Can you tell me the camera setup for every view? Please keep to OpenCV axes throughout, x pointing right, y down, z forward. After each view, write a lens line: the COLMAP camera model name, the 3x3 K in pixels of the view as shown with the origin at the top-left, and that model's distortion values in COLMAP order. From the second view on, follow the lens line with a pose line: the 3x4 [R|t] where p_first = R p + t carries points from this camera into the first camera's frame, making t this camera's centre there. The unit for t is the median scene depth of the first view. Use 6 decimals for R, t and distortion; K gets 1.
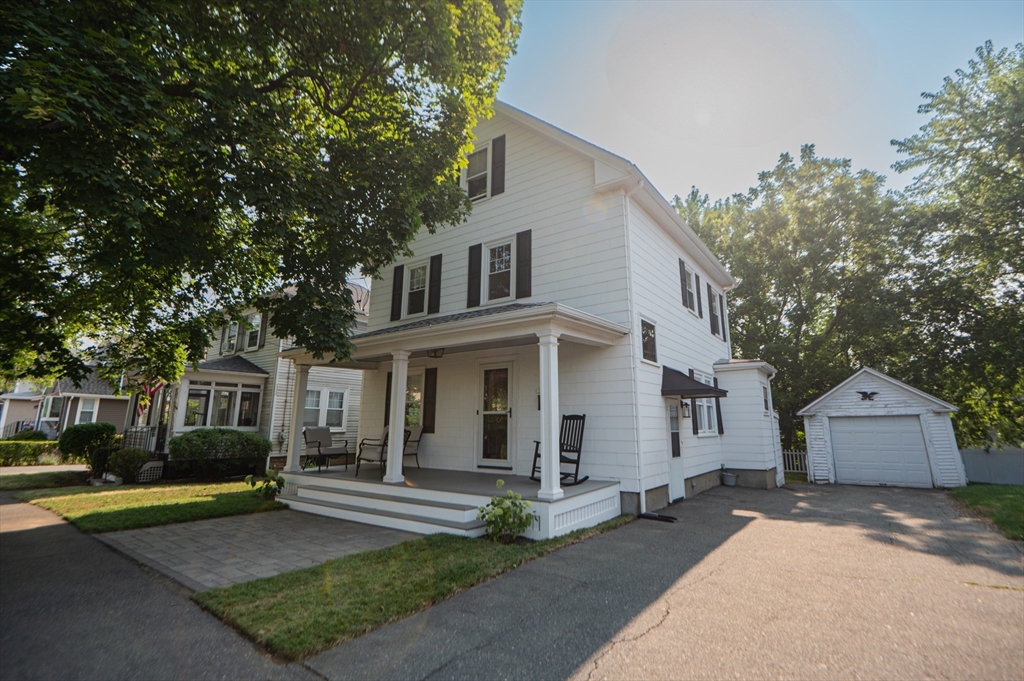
lens RADIAL K [[491.9, 0, 516.1], [0, 491.9, 322.7], [0, 0, 1]] dist [0.000680, -0.014298]
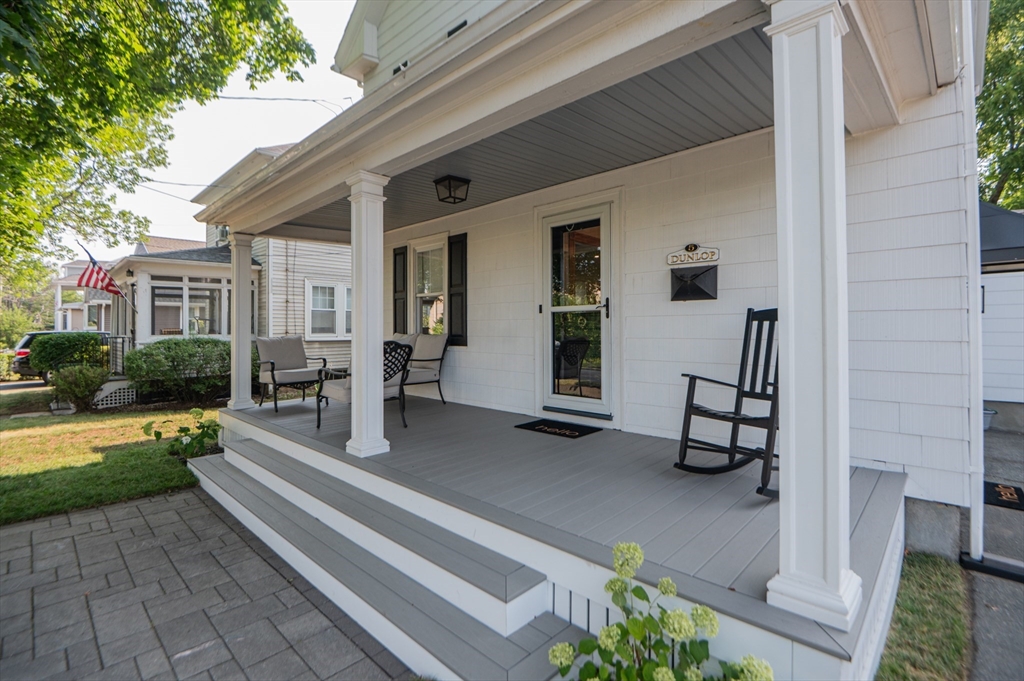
lens RADIAL K [[491.9, 0, 516.1], [0, 491.9, 322.7], [0, 0, 1]] dist [0.000680, -0.014298]
pose [[0.990377, -0.011056, -0.137954, -0.029894], [0.037607, 0.980795, 0.191380, 0.089096], [0.133189, -0.194726, 0.971773, 0.451435]]
